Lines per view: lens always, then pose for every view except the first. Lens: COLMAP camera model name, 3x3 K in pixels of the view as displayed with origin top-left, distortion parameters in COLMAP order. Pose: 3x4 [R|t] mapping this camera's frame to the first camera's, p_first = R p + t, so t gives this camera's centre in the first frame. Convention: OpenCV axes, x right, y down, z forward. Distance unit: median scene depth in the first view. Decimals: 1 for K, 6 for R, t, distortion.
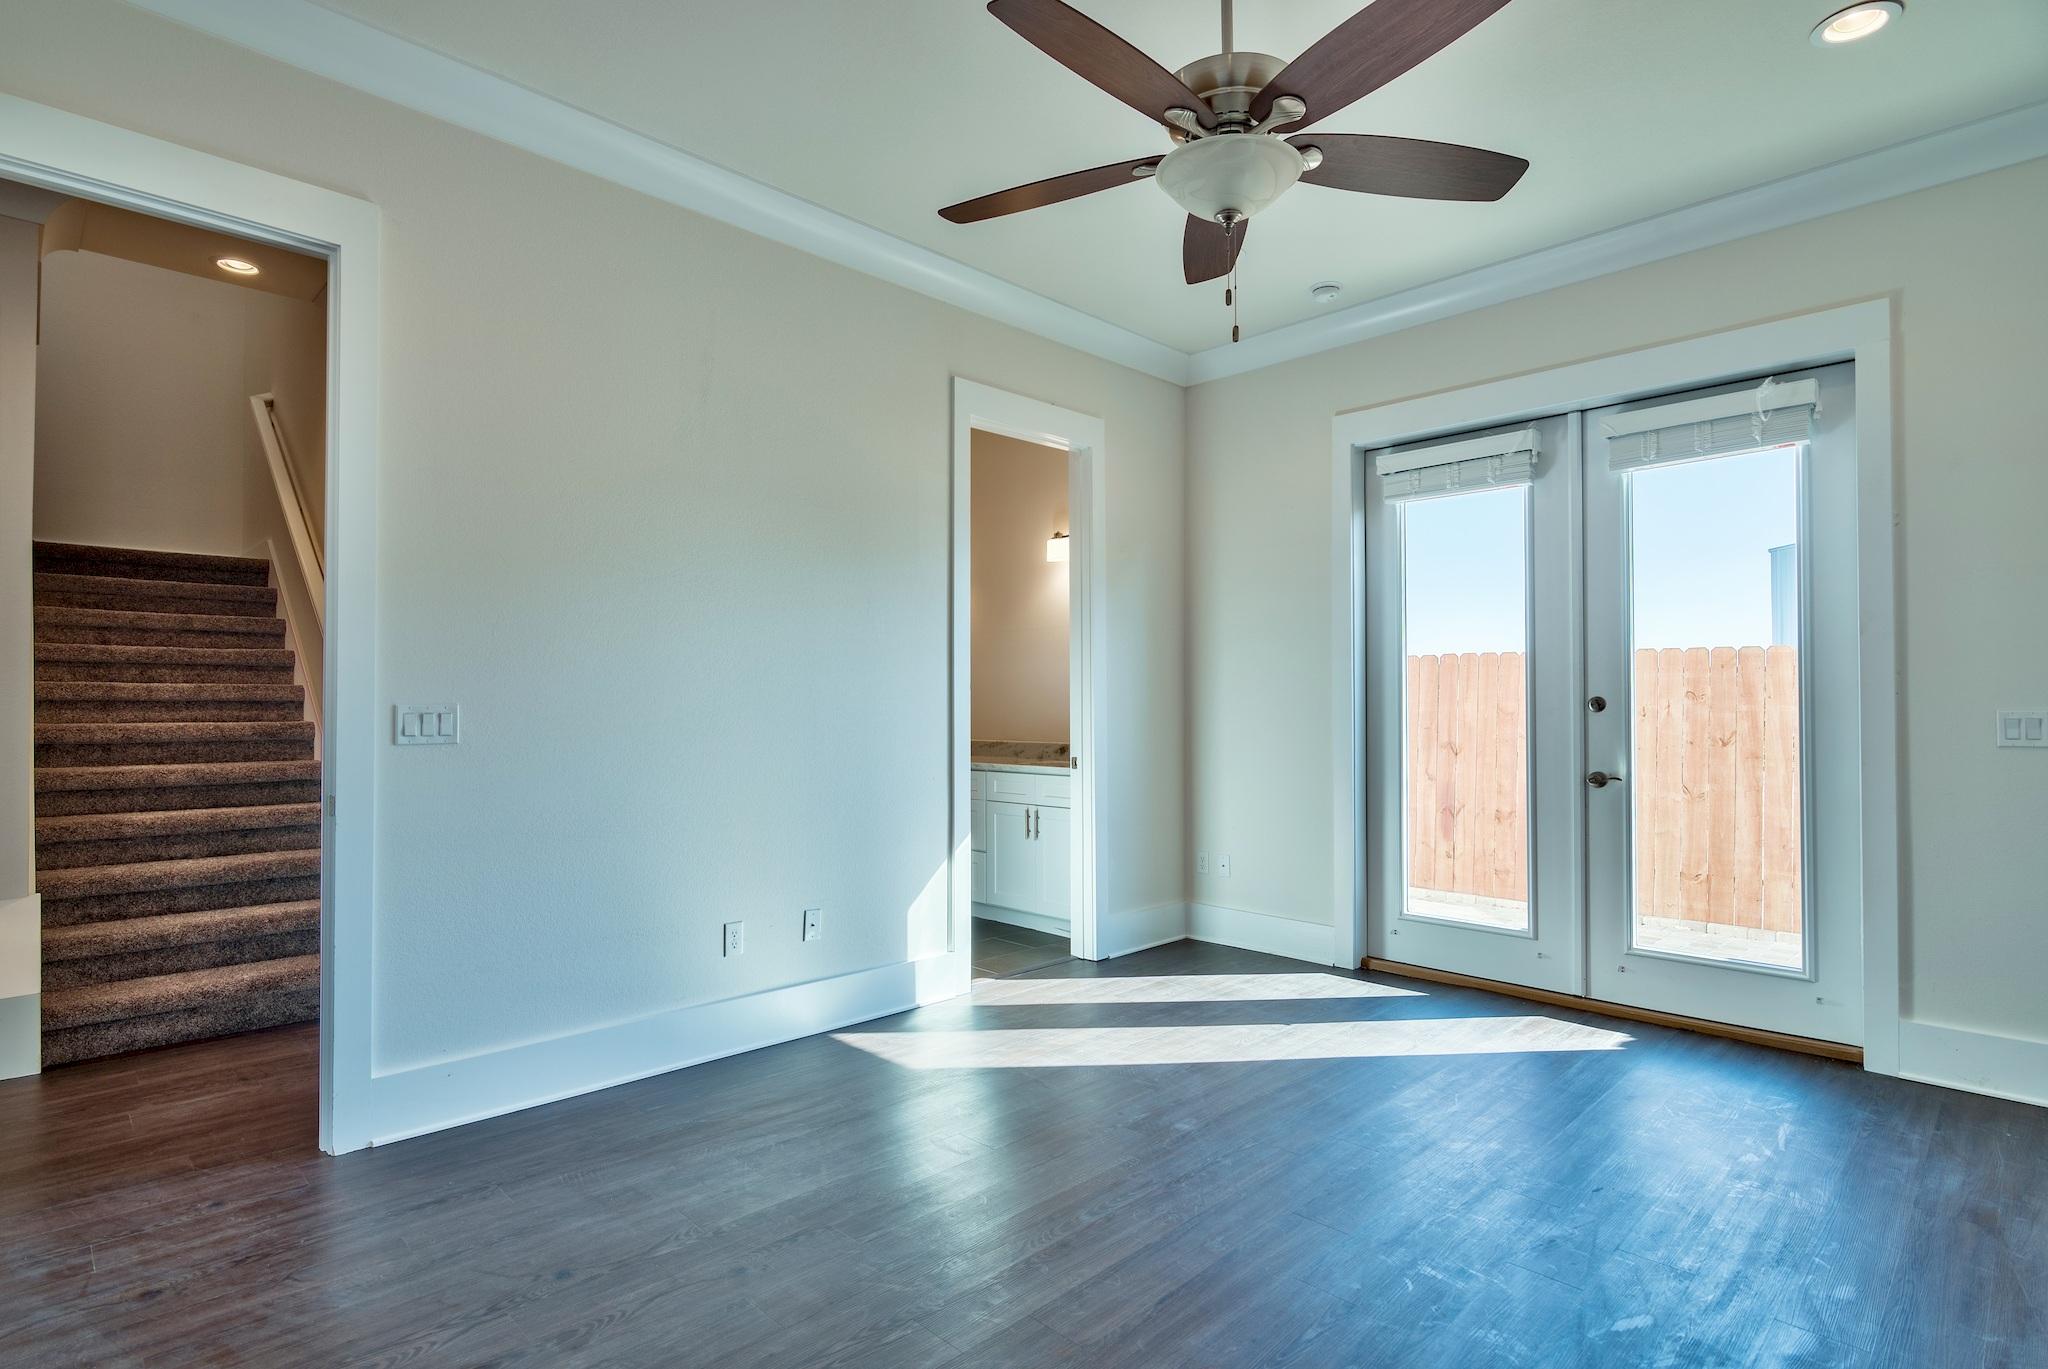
lens RADIAL K [[1009.2, 0, 1026.2], [0, 1009.2, 684.0], [0, 0, 1]] dist [-0.004736, -0.000243]
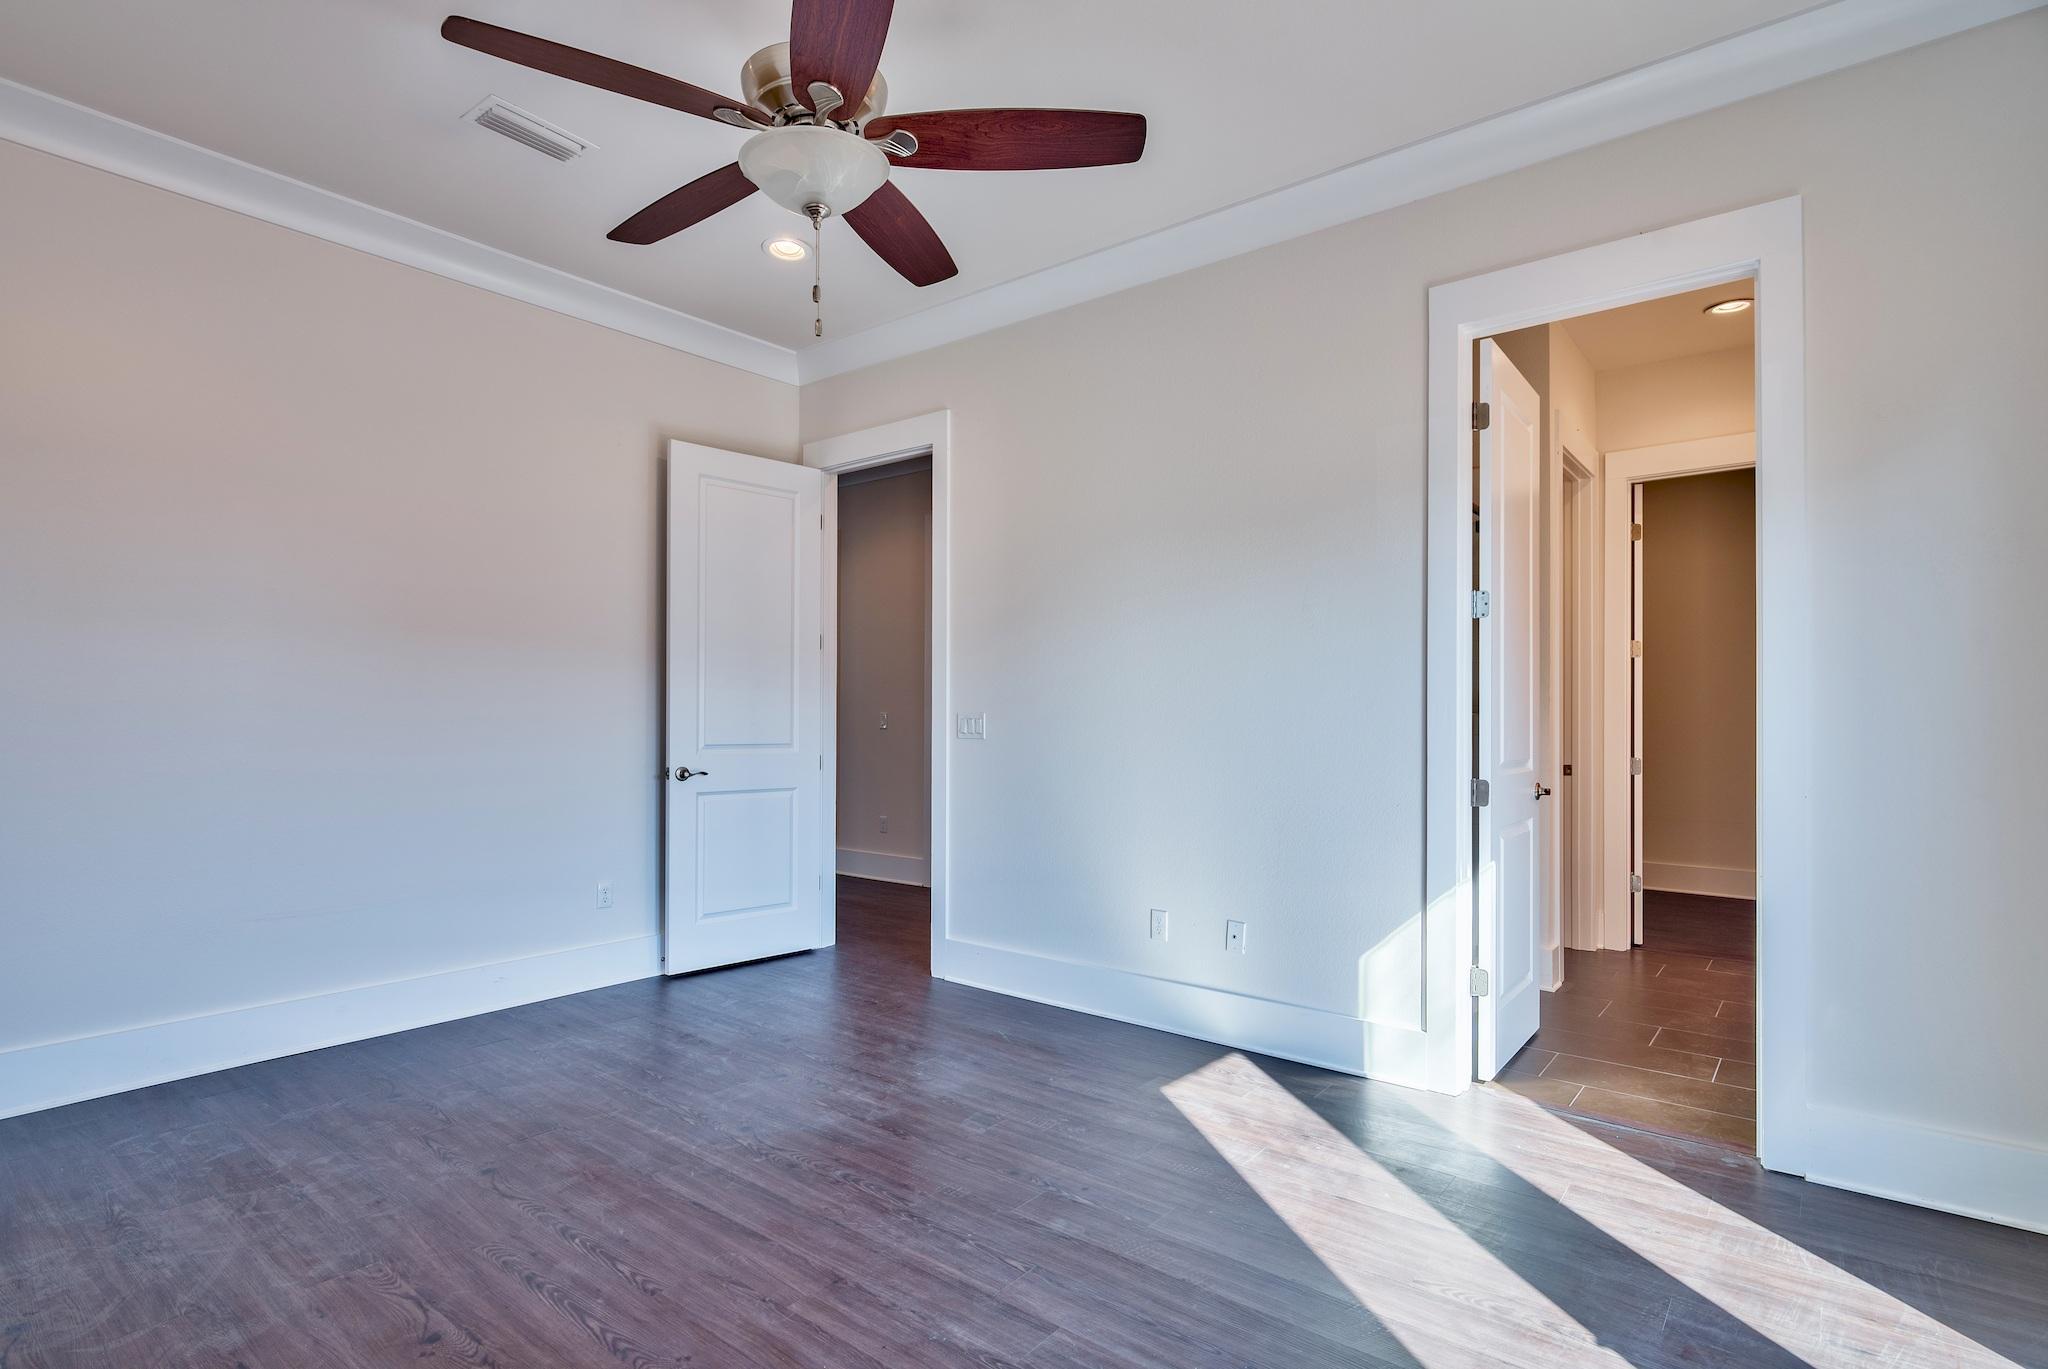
lens RADIAL K [[1070.8, 0, 1051.2], [0, 1070.8, 701.3], [0, 0, 1]] dist [-0.002451, -0.000478]
pose [[0.113058, -0.011645, -0.993520, 0.737335], [0.019690, 0.999761, -0.009478, 0.013835], [0.993393, -0.018491, 0.113260, 0.645628]]
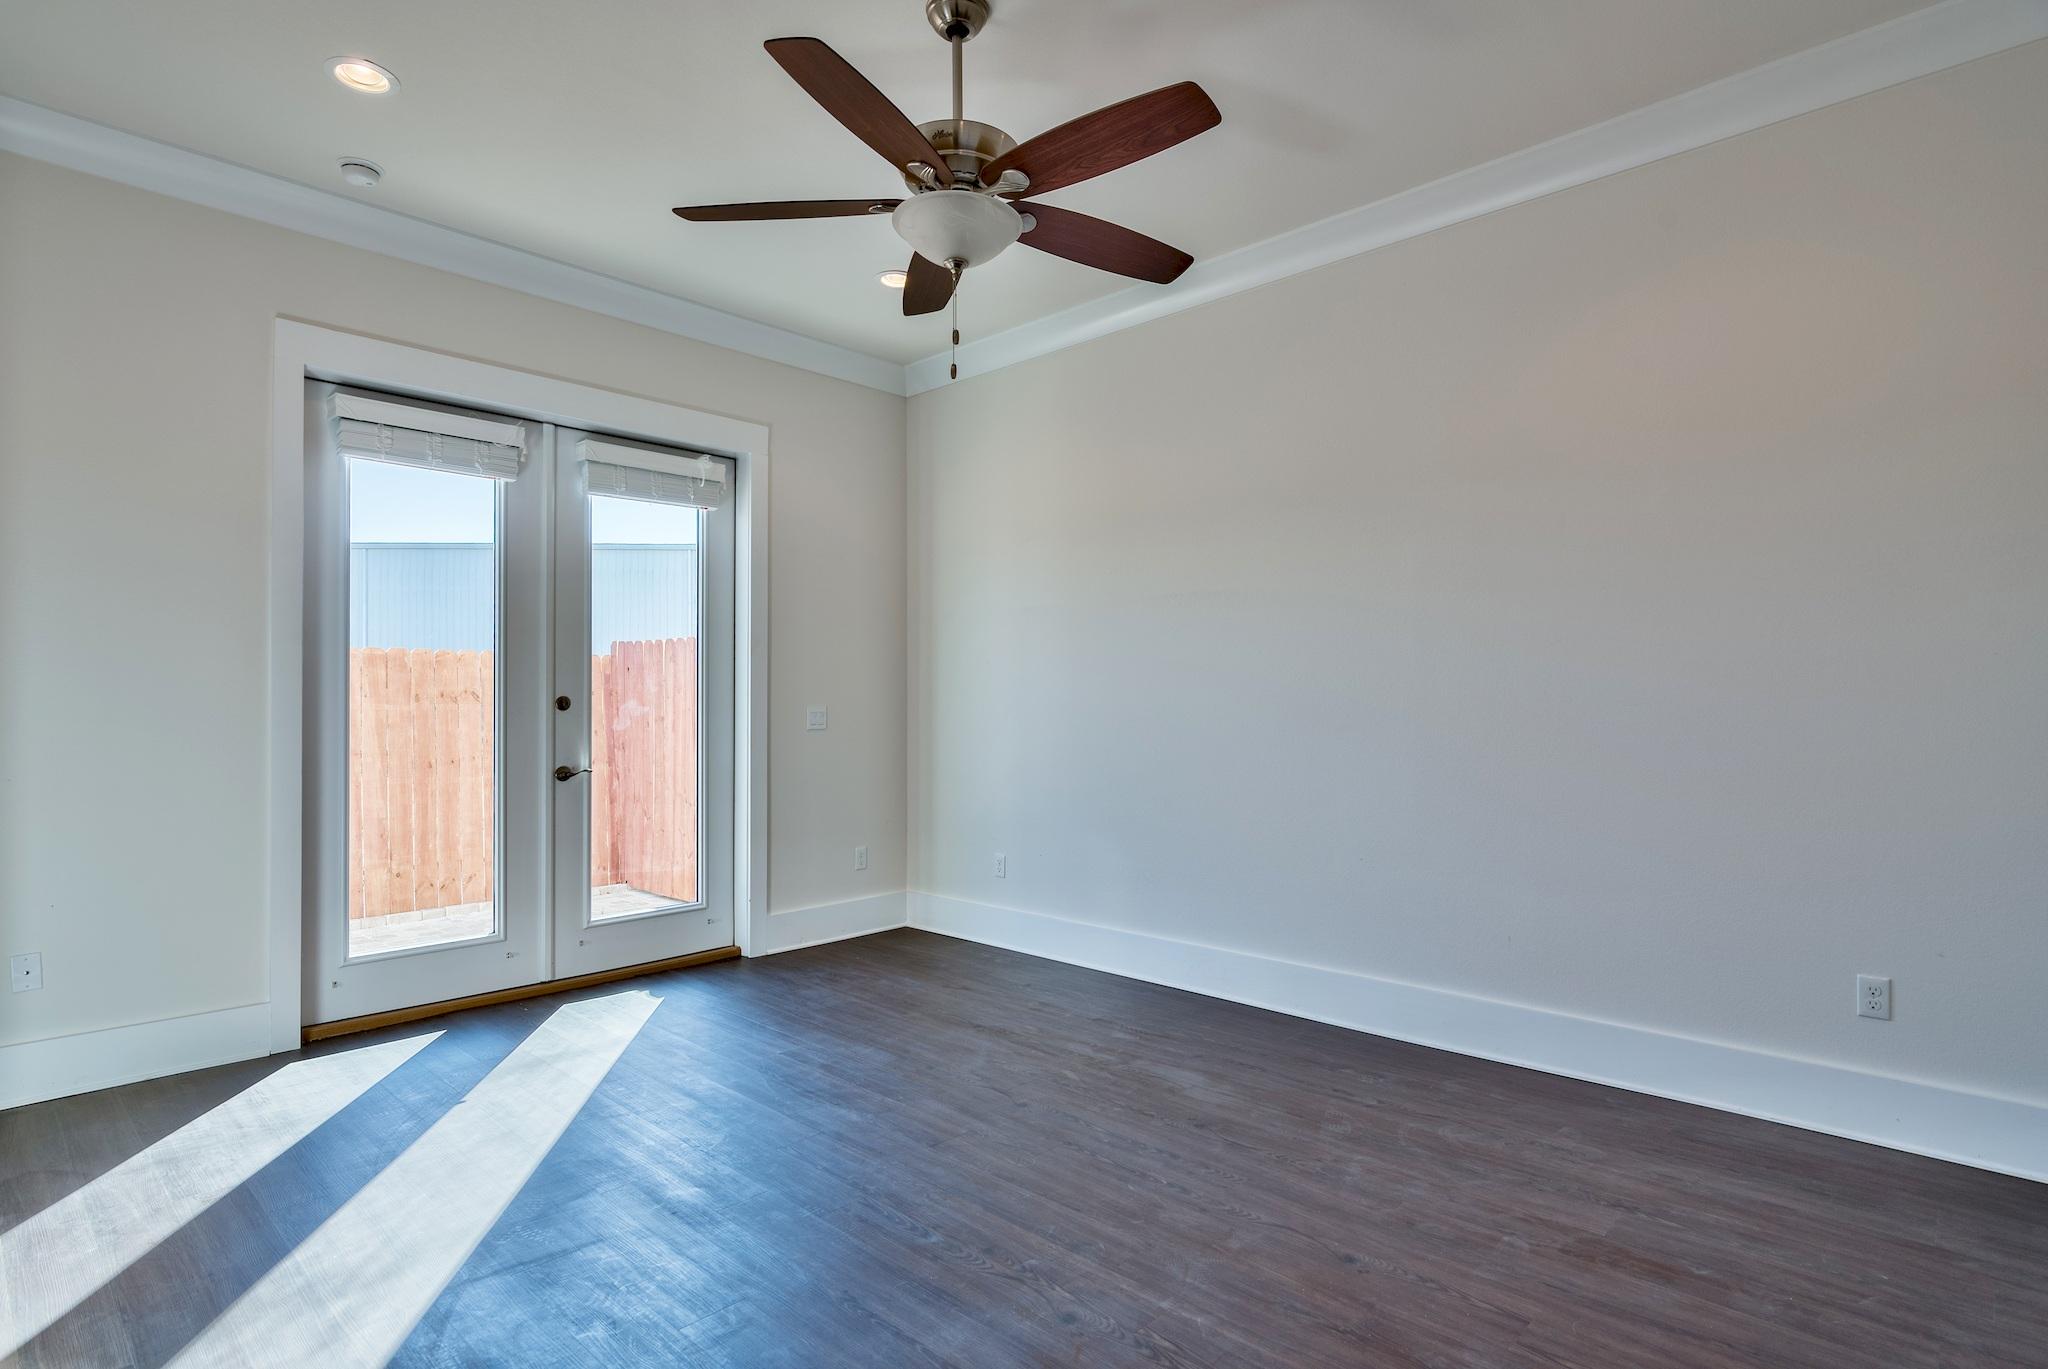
lens RADIAL K [[1009.2, 0, 1026.2], [0, 1009.2, 684.0], [0, 0, 1]] dist [-0.004736, -0.000243]
pose [[-0.013911, 0.016228, 0.999772, -0.534551], [-0.022960, 0.999599, -0.016545, 0.006492], [-0.999640, -0.023185, -0.013533, 0.545234]]
